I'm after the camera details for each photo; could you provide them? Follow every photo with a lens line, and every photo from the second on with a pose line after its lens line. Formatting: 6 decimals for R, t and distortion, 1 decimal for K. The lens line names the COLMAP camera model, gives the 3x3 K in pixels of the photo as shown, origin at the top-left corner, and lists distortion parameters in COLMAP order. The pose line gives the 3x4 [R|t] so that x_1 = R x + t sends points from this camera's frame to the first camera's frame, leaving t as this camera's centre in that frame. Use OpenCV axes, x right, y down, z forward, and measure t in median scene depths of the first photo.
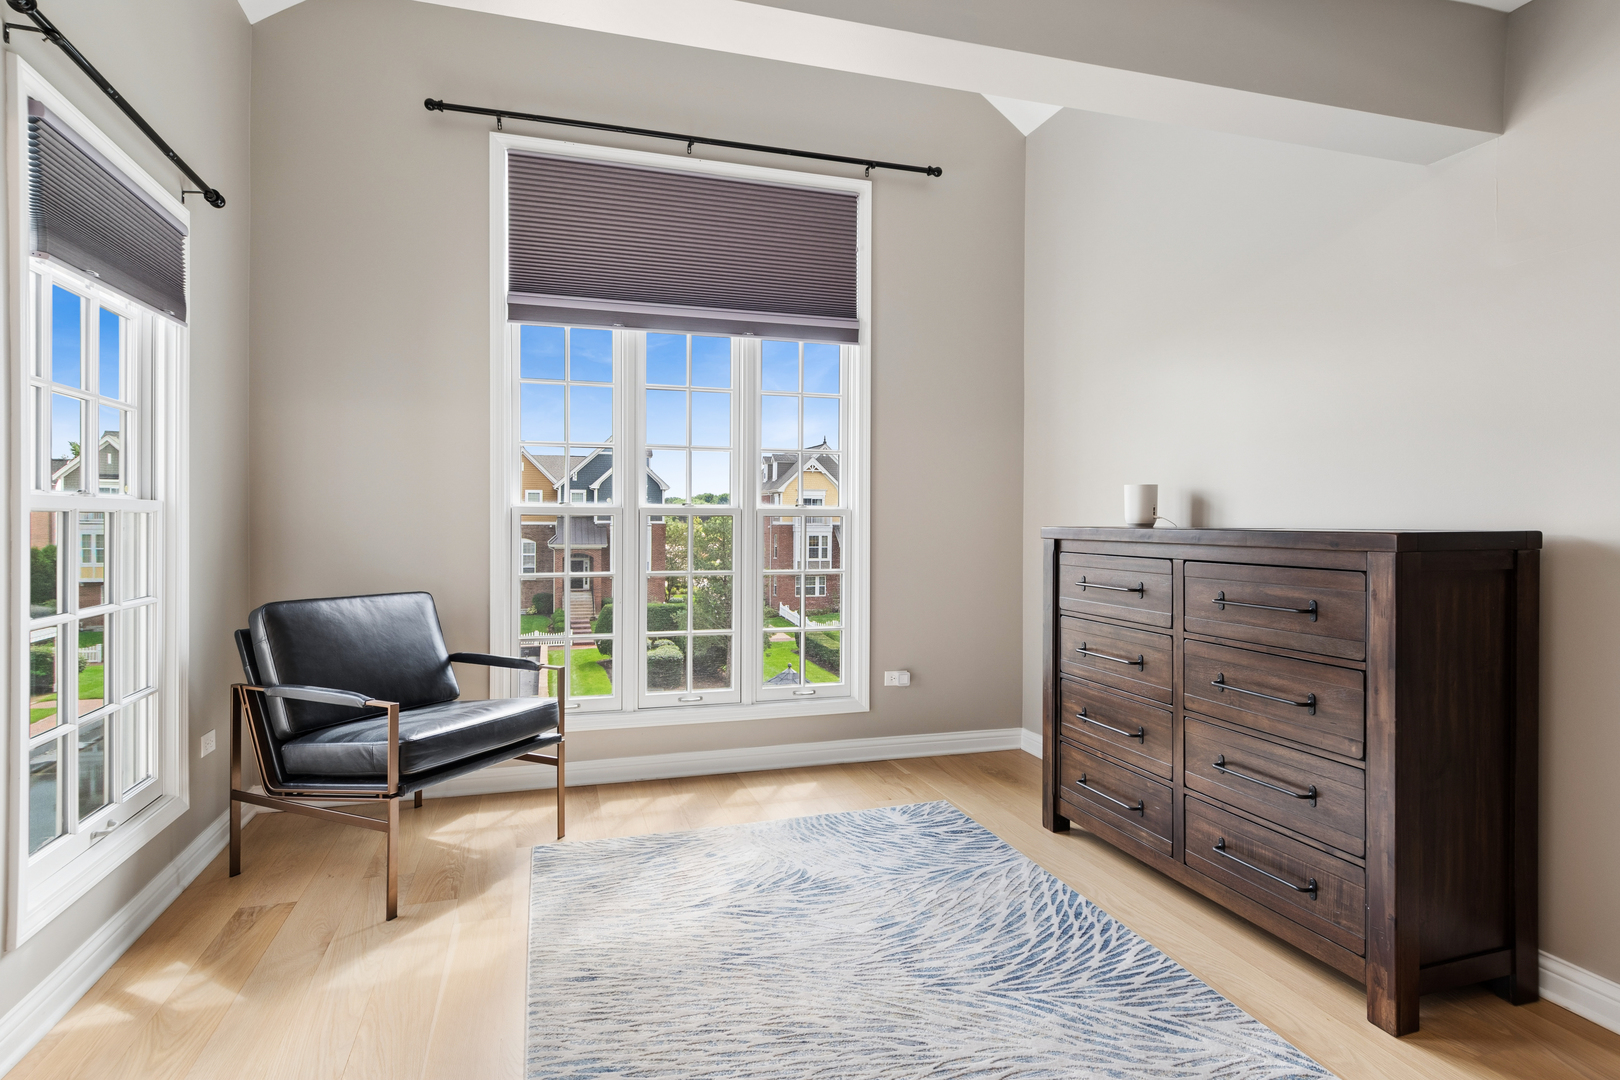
lens RADIAL K [[860.2, 0, 814.0], [0, 860.2, 520.6], [0, 0, 1]] dist [-0.000560, -0.001436]
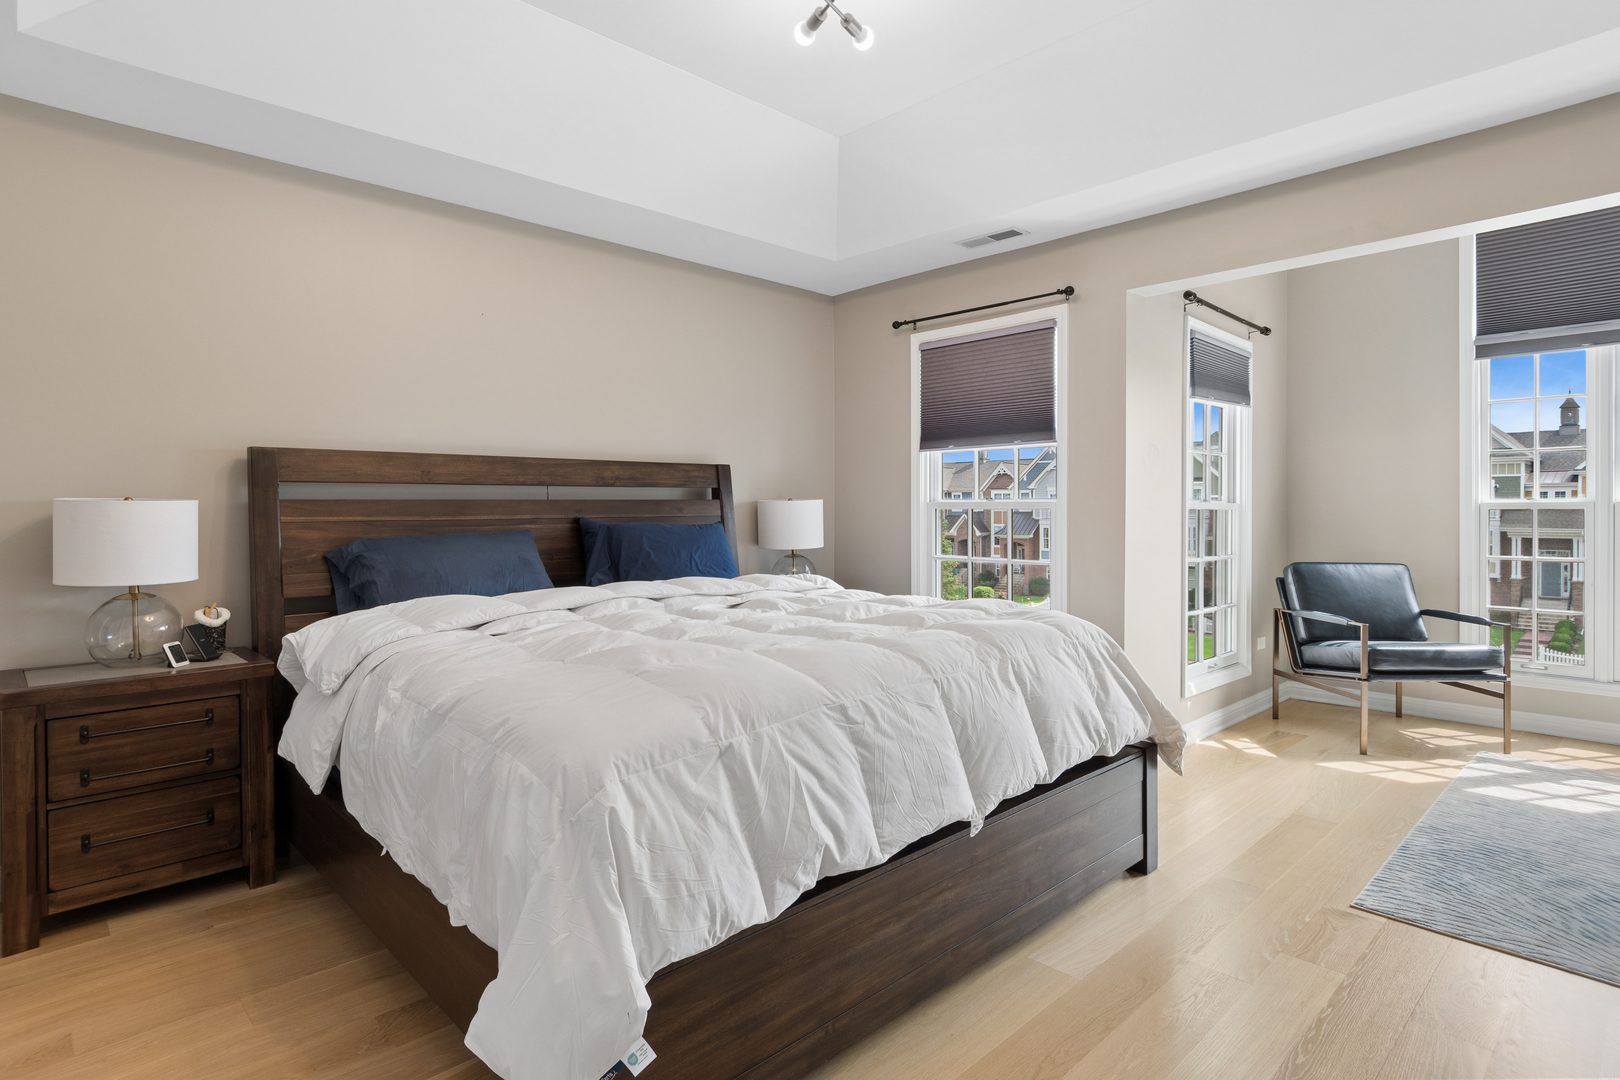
lens RADIAL K [[860.2, 0, 814.0], [0, 860.2, 520.6], [0, 0, 1]] dist [-0.000560, -0.001436]
pose [[0.459455, 0.006939, -0.888174, 0.443491], [0.002802, 0.999953, 0.009262, -0.005737], [0.888197, -0.006744, 0.459414, -0.631302]]
